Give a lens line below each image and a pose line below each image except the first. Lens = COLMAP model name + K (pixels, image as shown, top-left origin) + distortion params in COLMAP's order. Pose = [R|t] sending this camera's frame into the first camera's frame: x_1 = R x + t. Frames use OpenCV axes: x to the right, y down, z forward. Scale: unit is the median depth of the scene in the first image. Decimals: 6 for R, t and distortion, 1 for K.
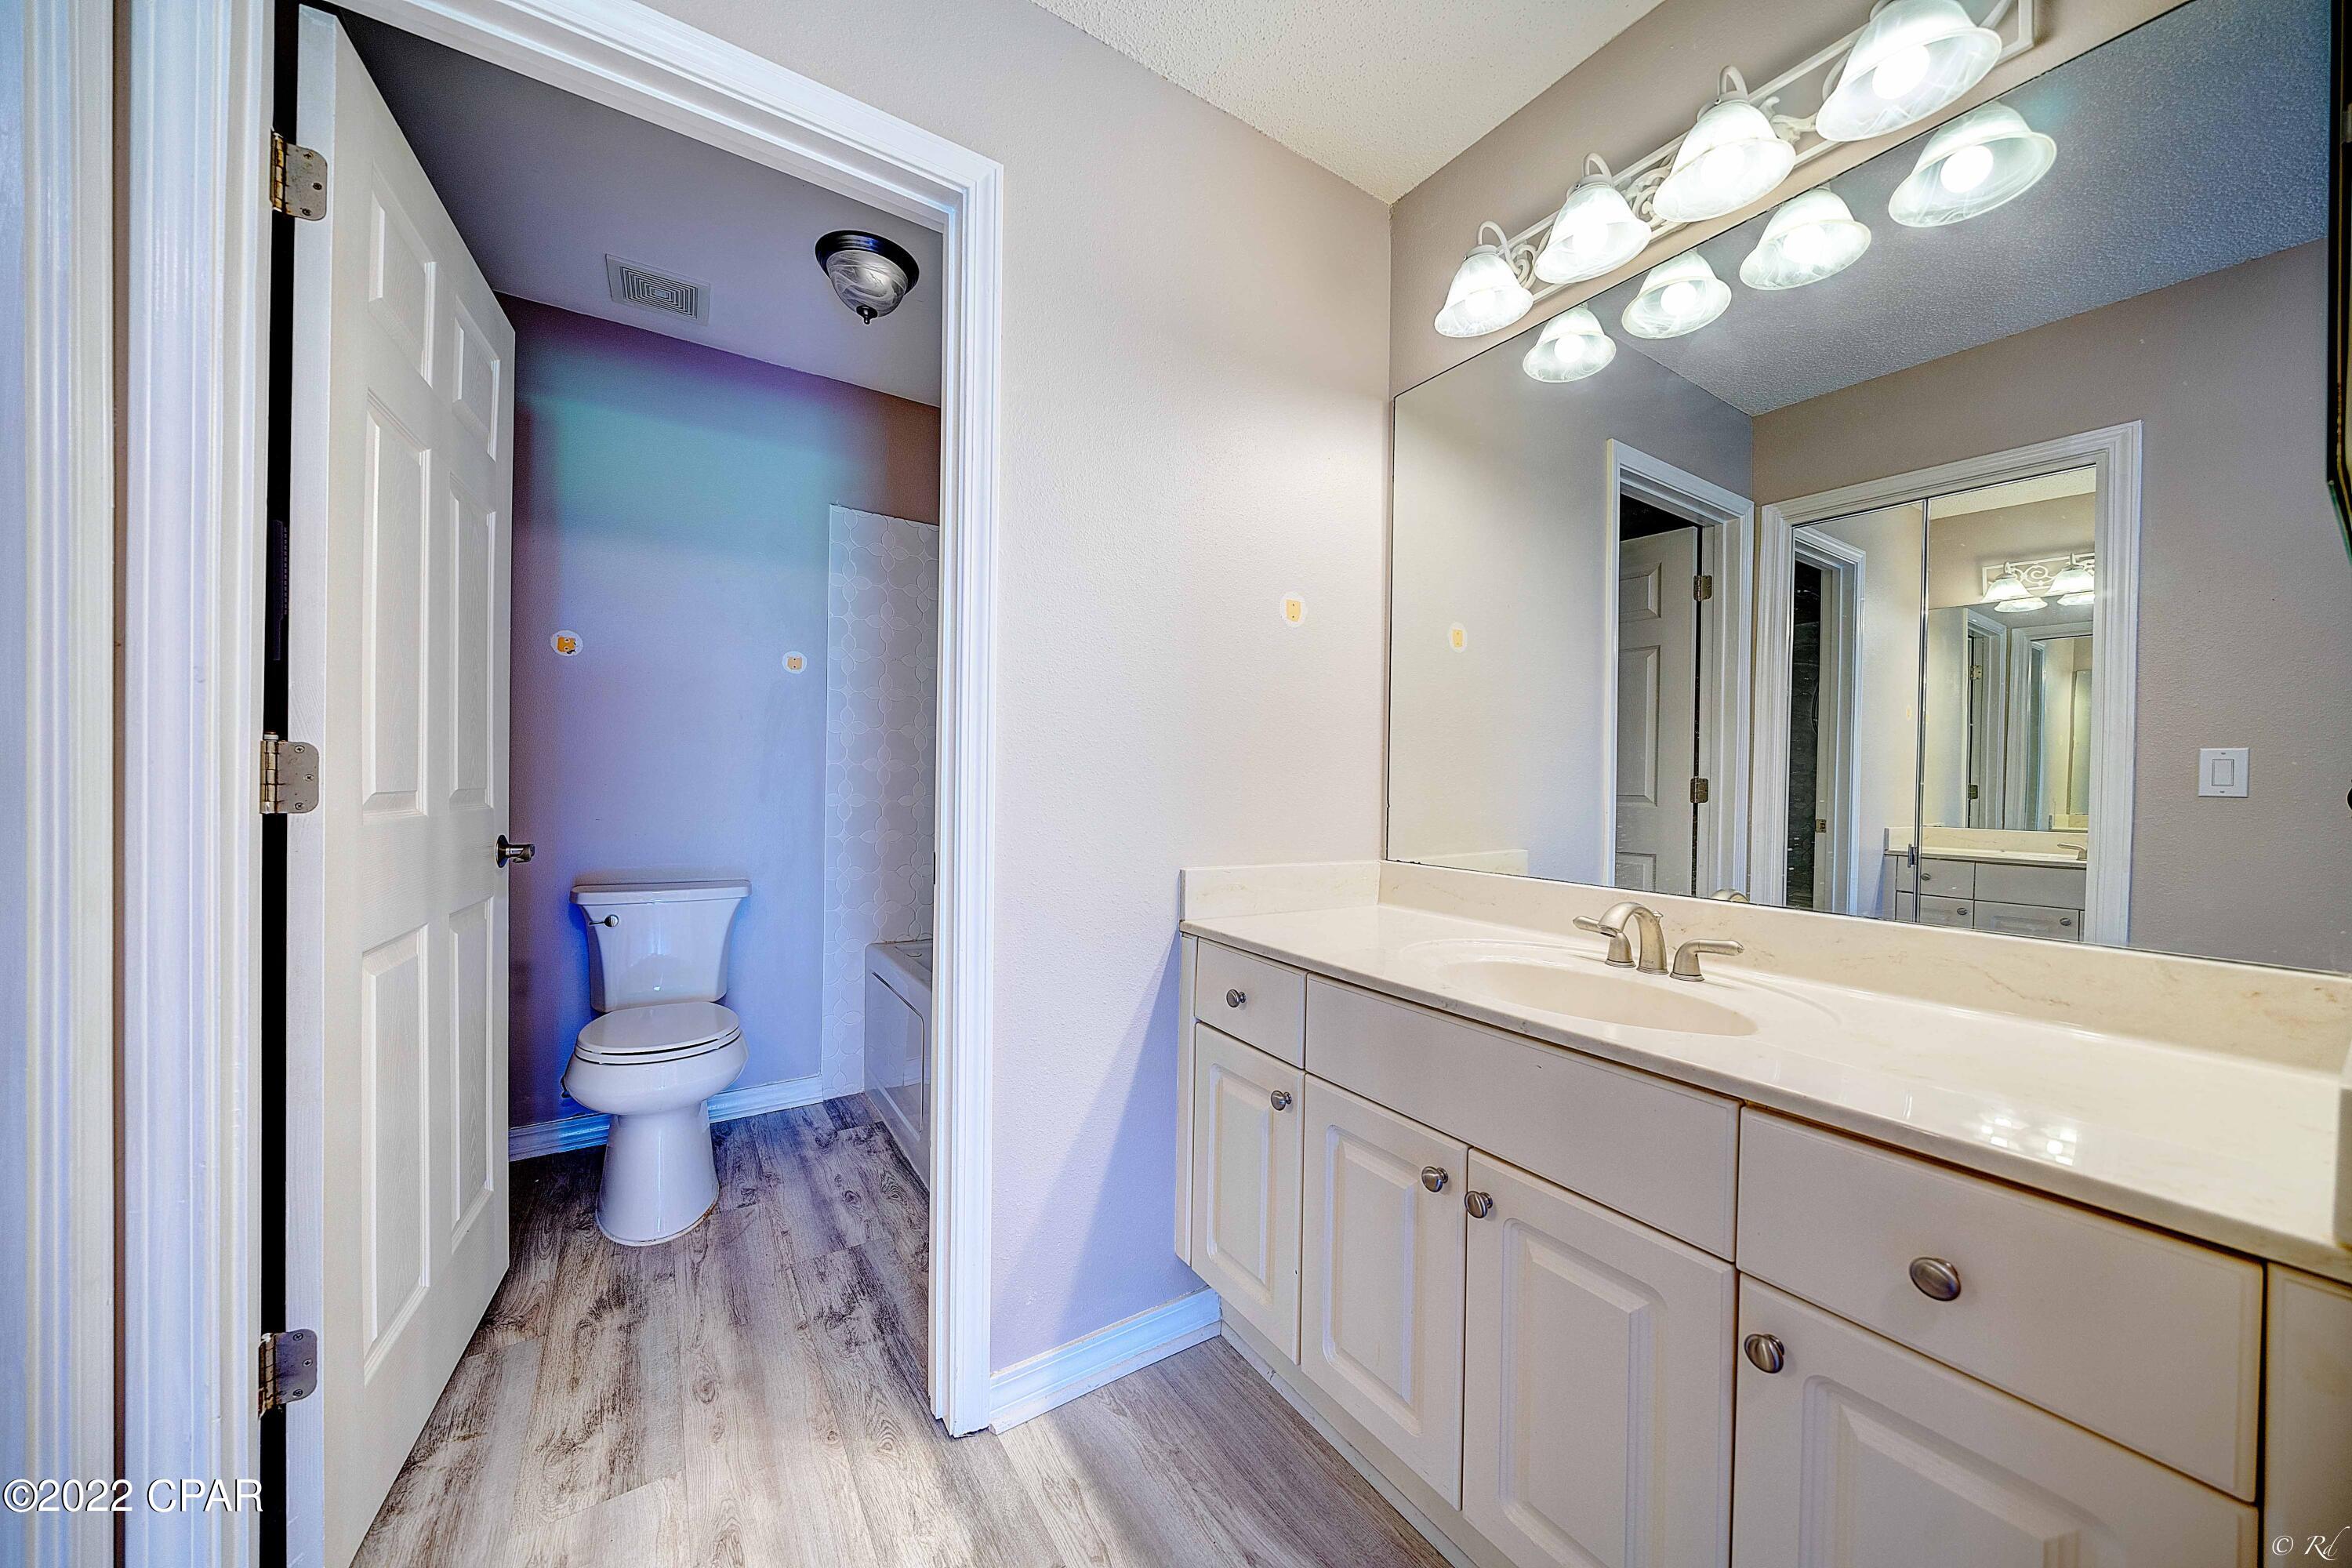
lens RADIAL K [[797.1, 0, 1176.0], [0, 797.1, 784.0], [0, 0, 1]] dist [-0.007385, -0.000287]
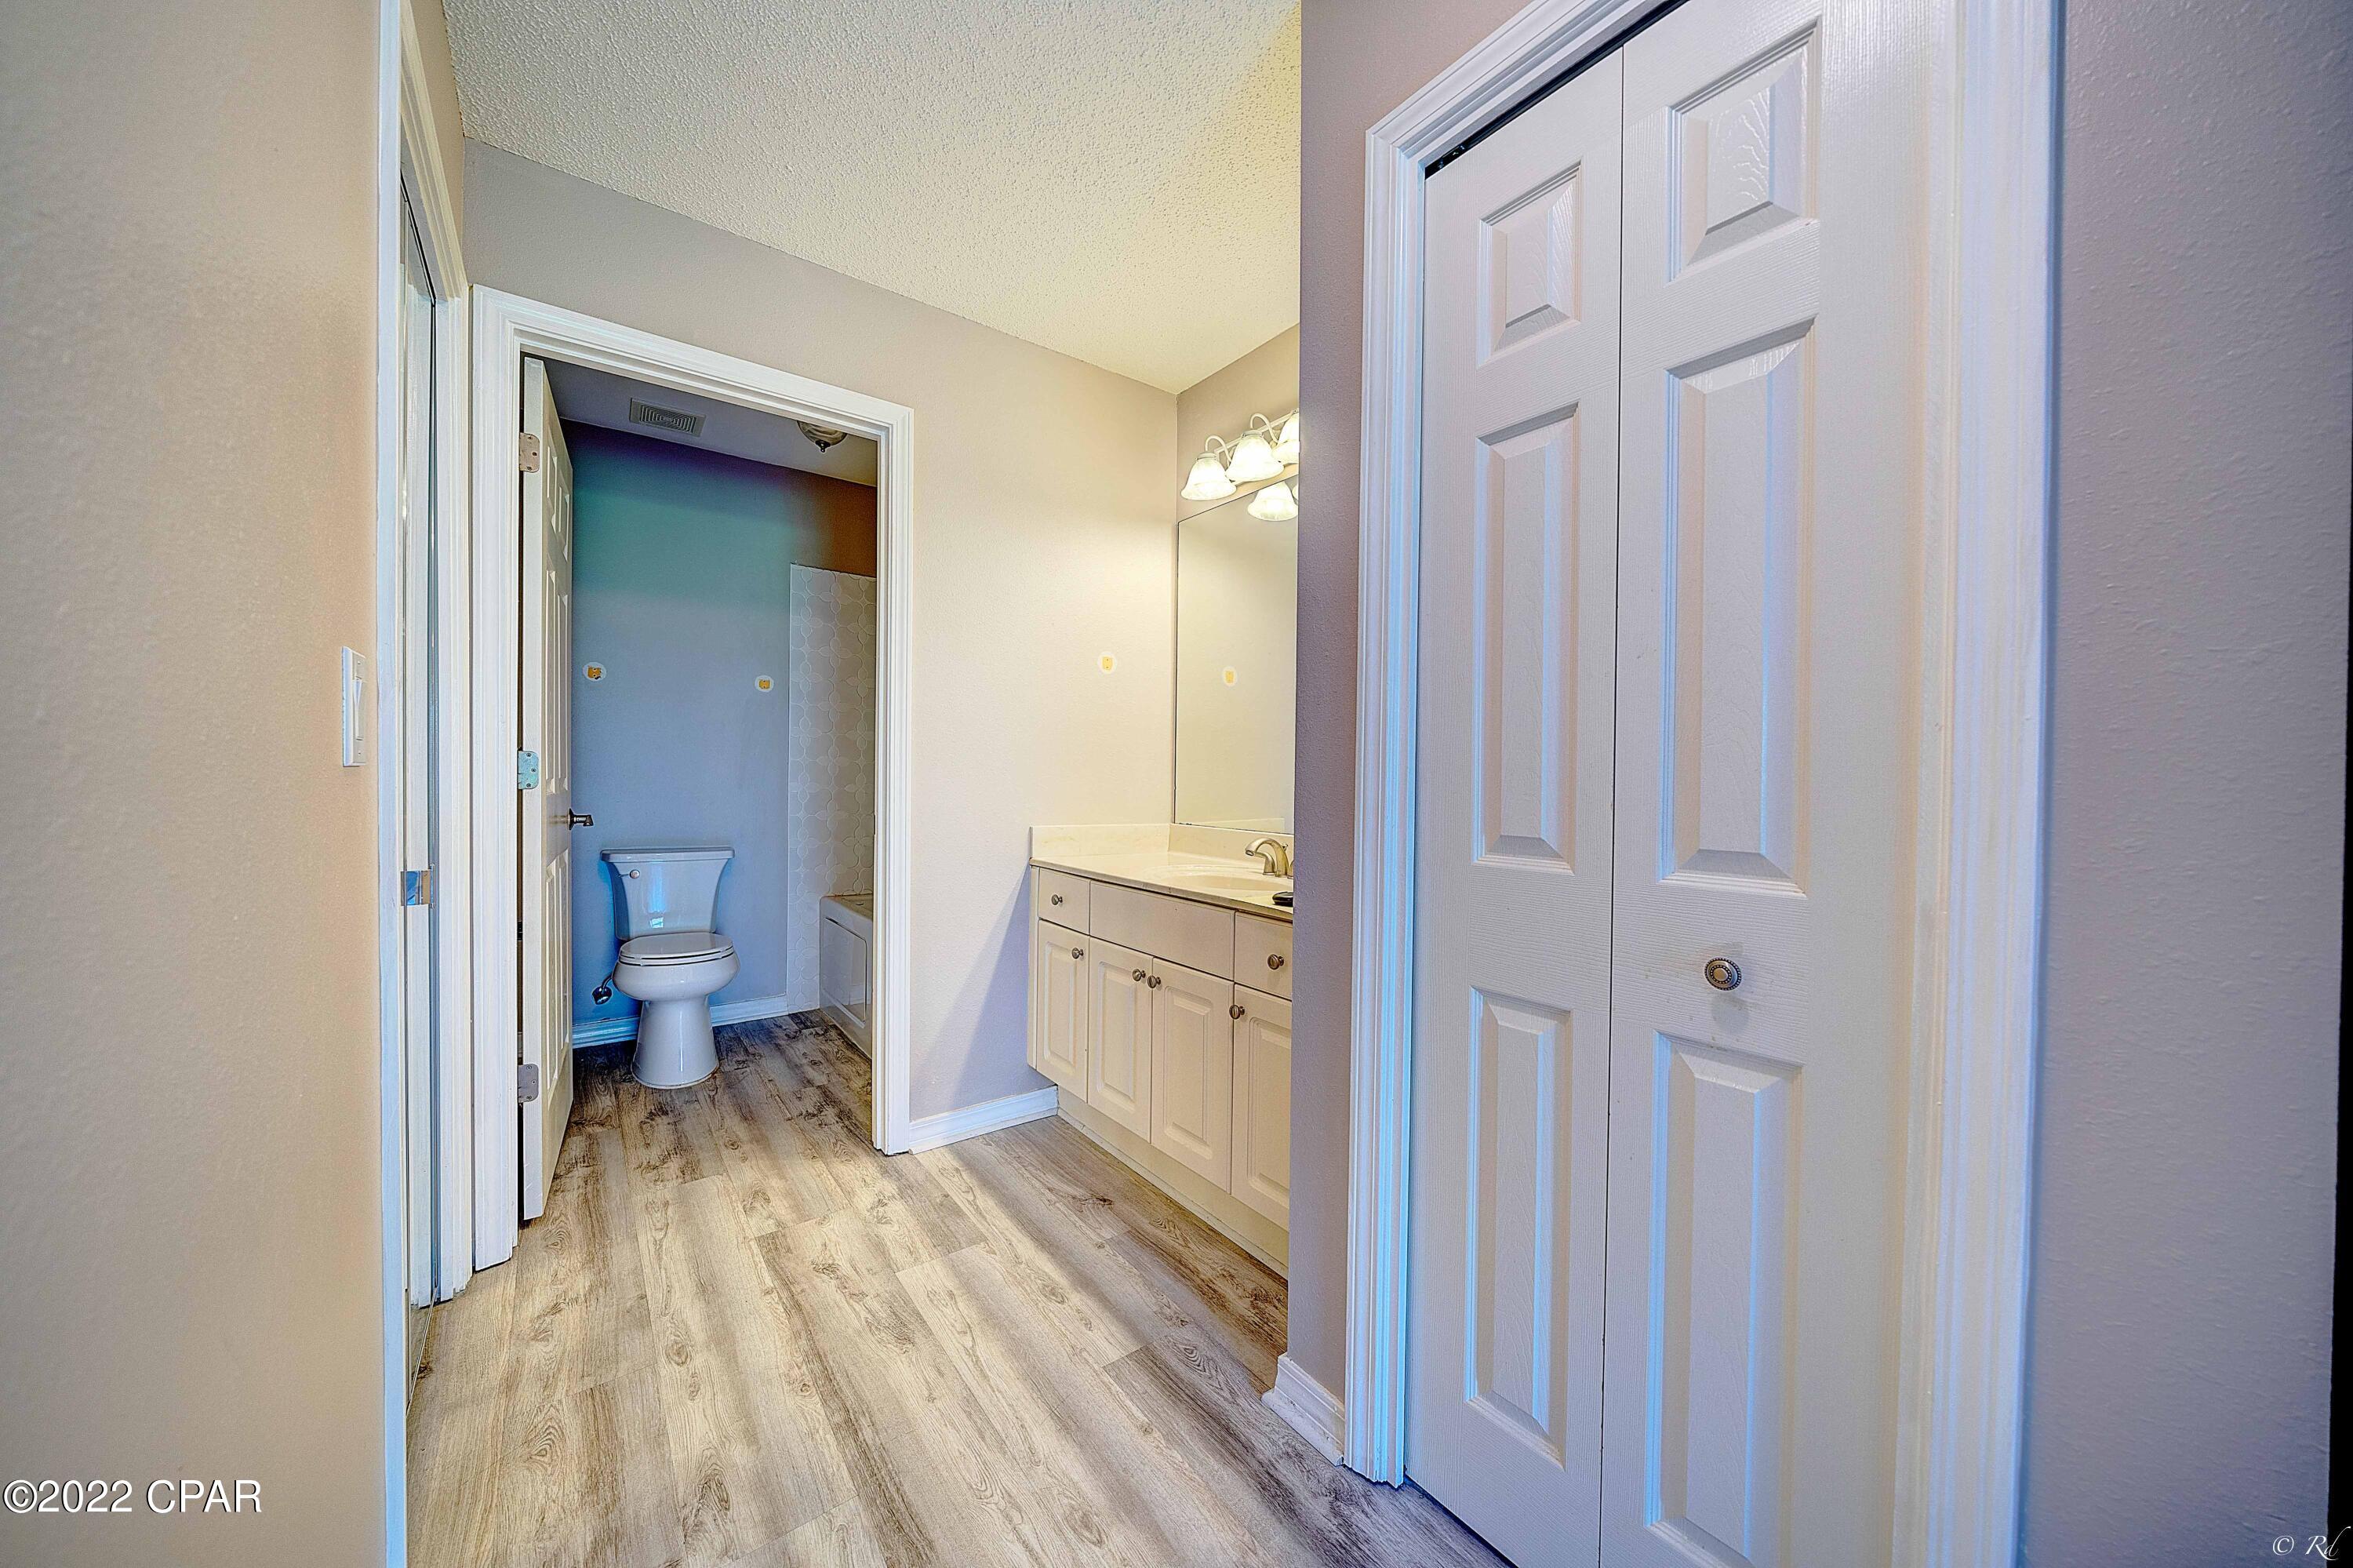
lens RADIAL K [[797.5, 0, 1176.5], [0, 797.5, 784.0], [0, 0, 1]] dist [-0.007385, -0.000287]
pose [[0.997369, -0.002502, 0.072449, 0.157742], [0.001879, 0.999961, 0.008667, 0.006348], [-0.072468, -0.008508, 0.997334, -0.540573]]
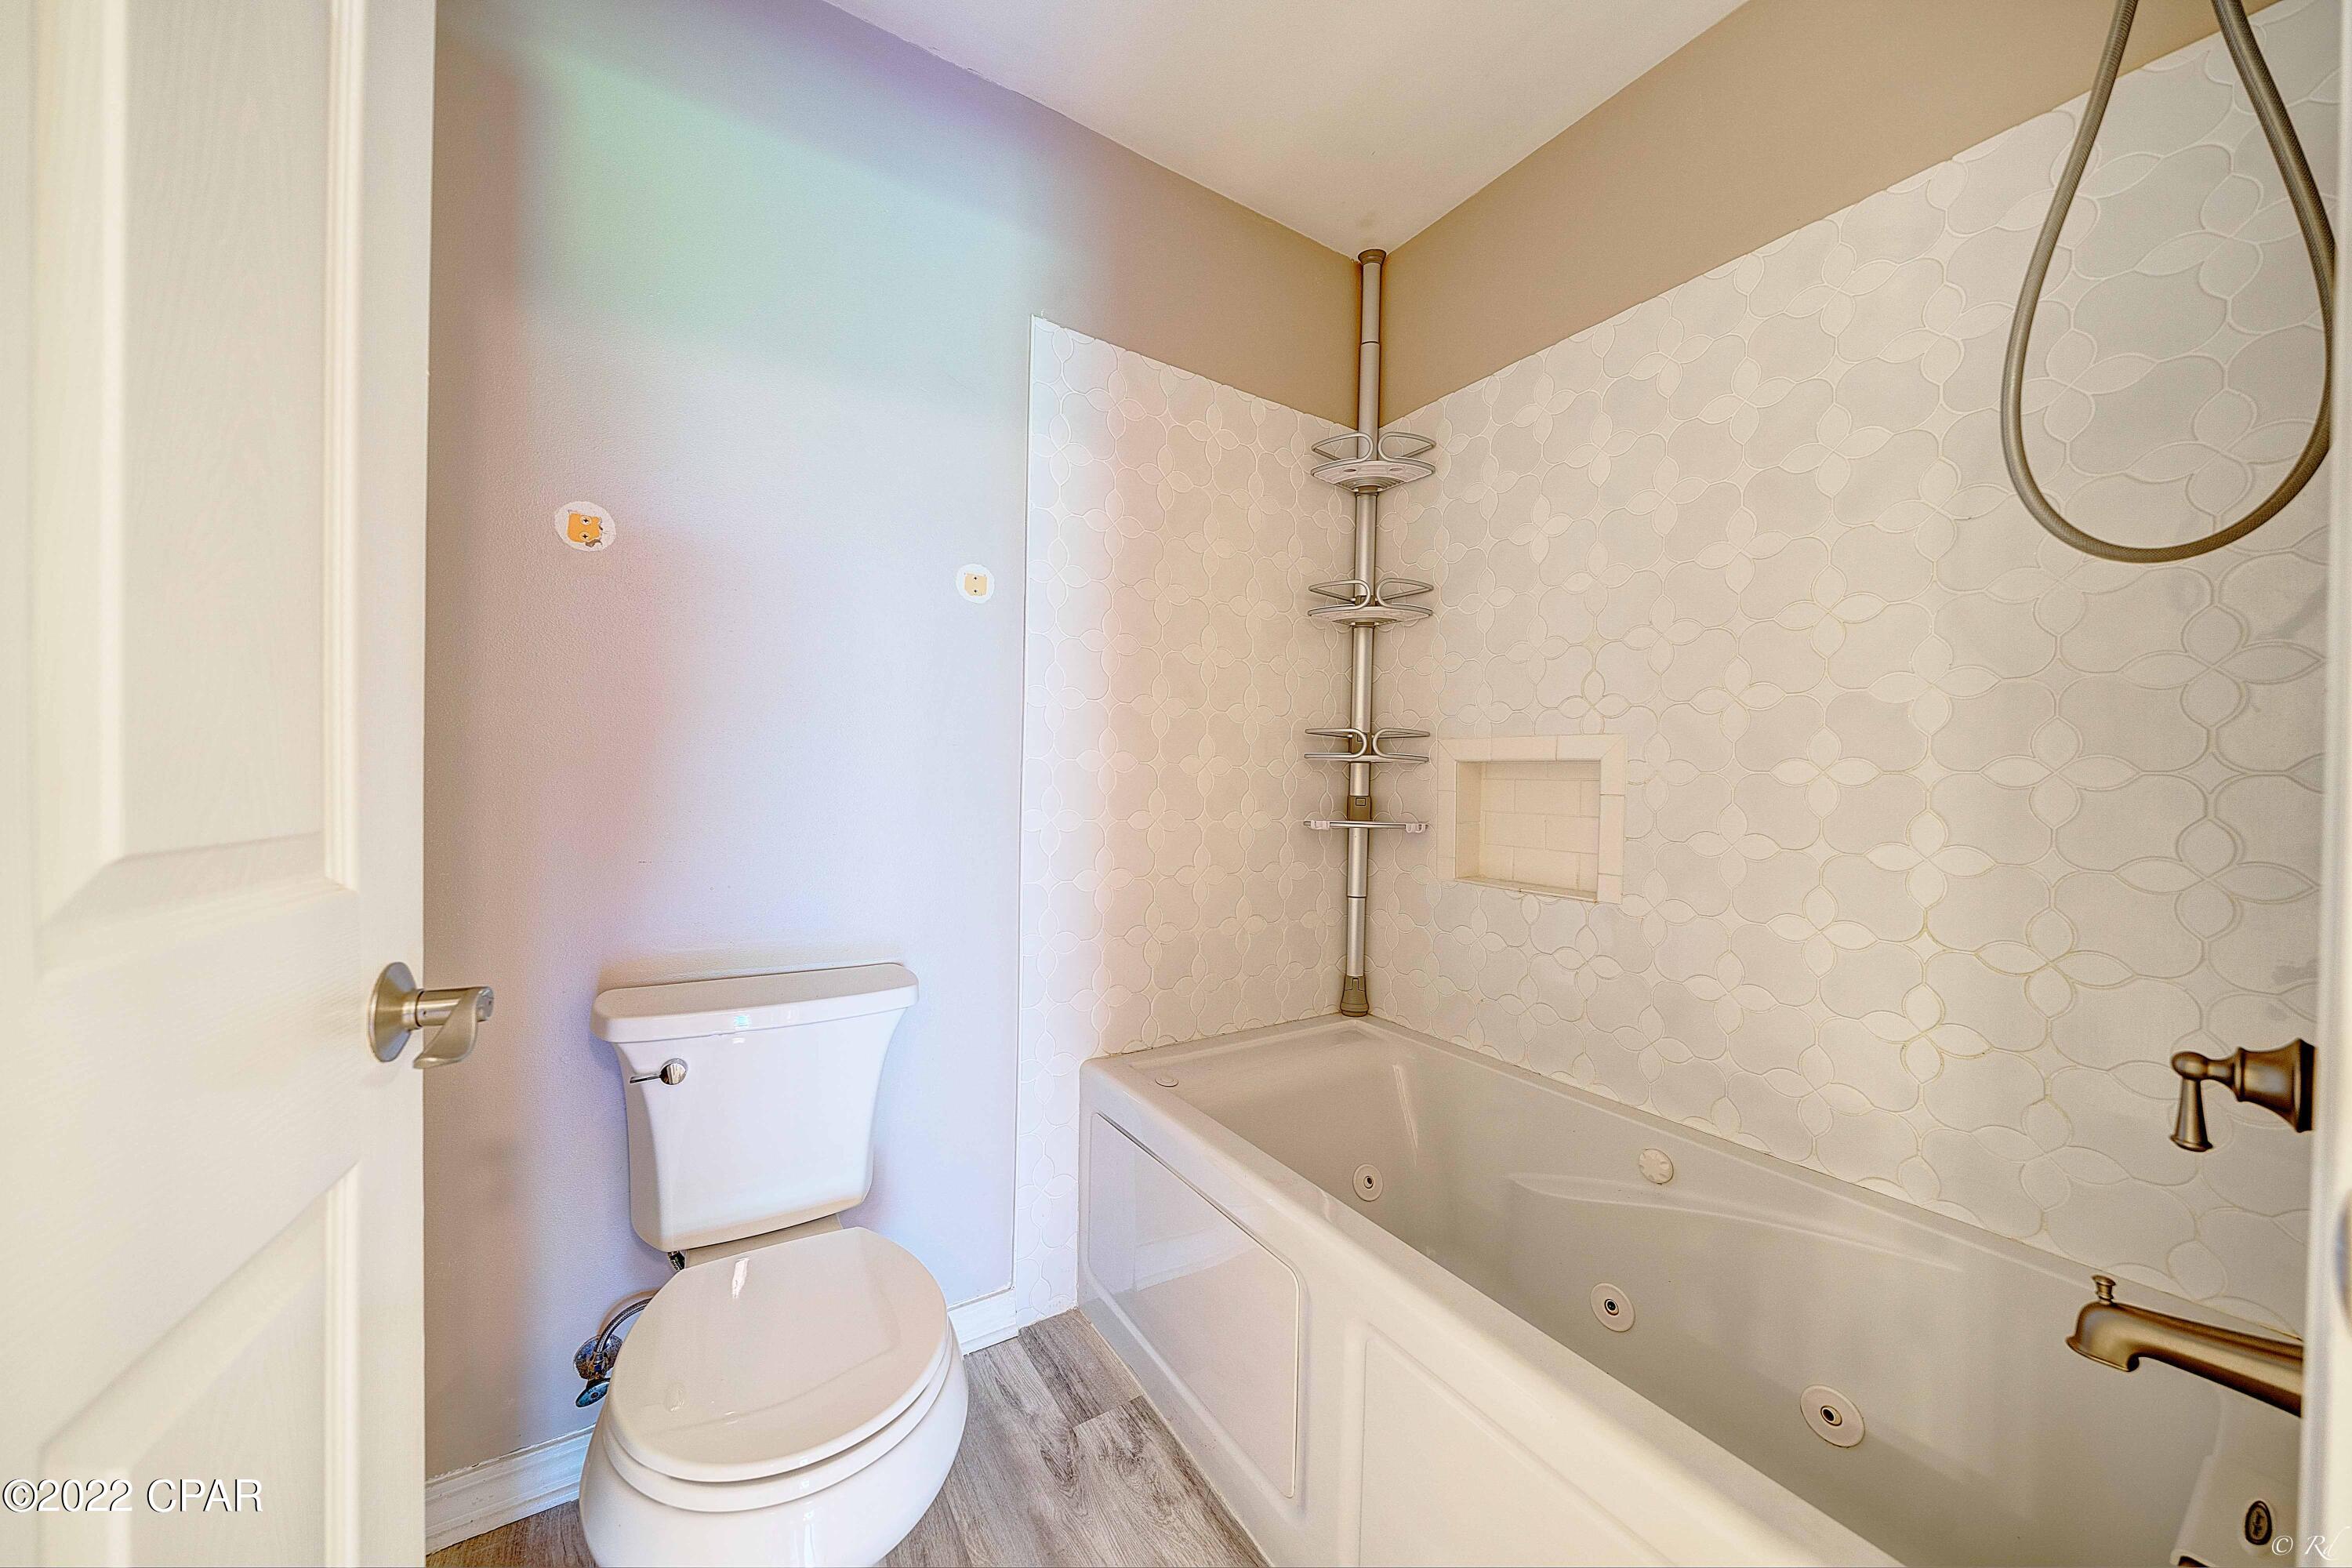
lens RADIAL K [[791.2, 0, 1176.0], [0, 791.2, 784.0], [0, 0, 1]] dist [-0.008267, -0.000082]
pose [[0.999899, 0.008585, -0.011315, -0.473932], [-0.008469, 0.999912, 0.010239, -0.020515], [0.011402, -0.010142, 0.999884, 0.618920]]
